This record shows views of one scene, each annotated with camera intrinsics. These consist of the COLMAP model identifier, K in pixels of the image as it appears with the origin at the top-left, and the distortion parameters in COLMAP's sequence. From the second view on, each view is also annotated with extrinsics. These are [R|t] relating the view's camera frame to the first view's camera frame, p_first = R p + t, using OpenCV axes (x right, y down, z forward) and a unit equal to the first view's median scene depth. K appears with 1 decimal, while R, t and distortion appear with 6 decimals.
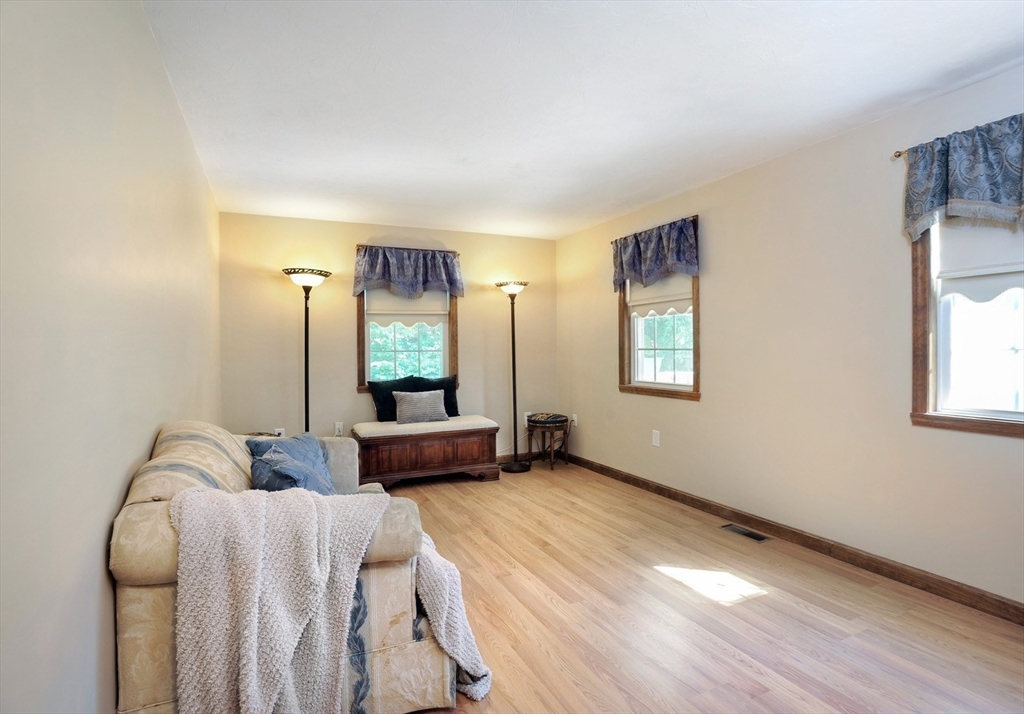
lens RADIAL K [[527.8, 0, 511.2], [0, 527.8, 354.5], [0, 0, 1]] dist [-0.051944, -0.000105]
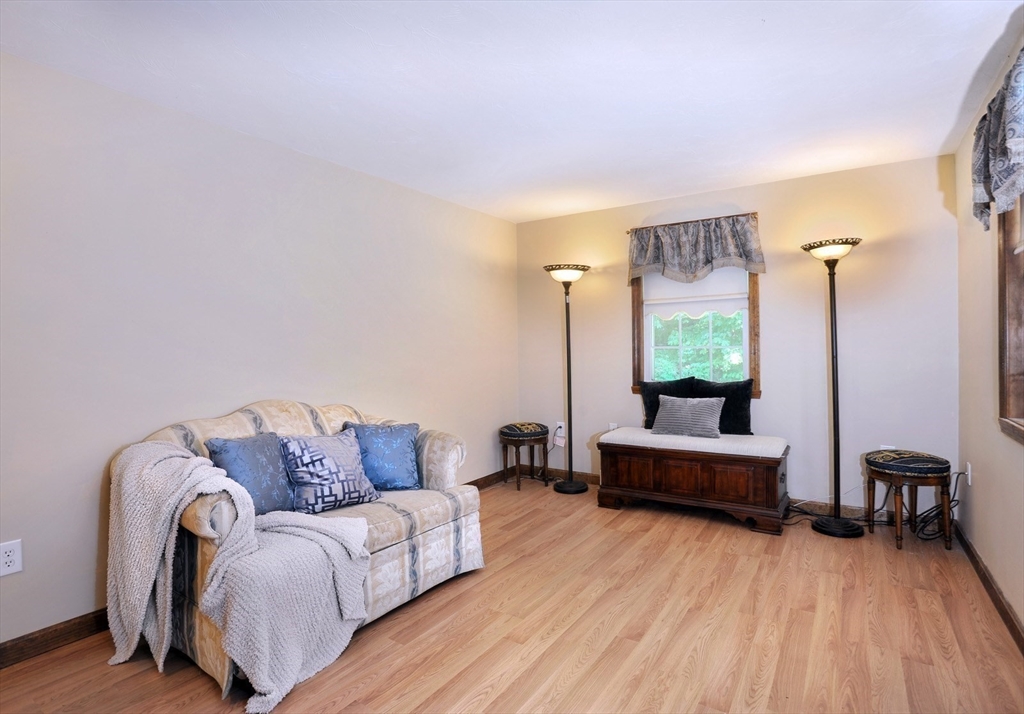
lens RADIAL K [[527.5, 0, 510.6], [0, 527.5, 353.7], [0, 0, 1]] dist [-0.018638, 0.002008]
pose [[0.518993, 0.012354, -0.854689, 0.370898], [-0.007061, 0.999923, 0.010166, -0.002544], [0.854749, 0.000759, 0.519041, 0.349098]]
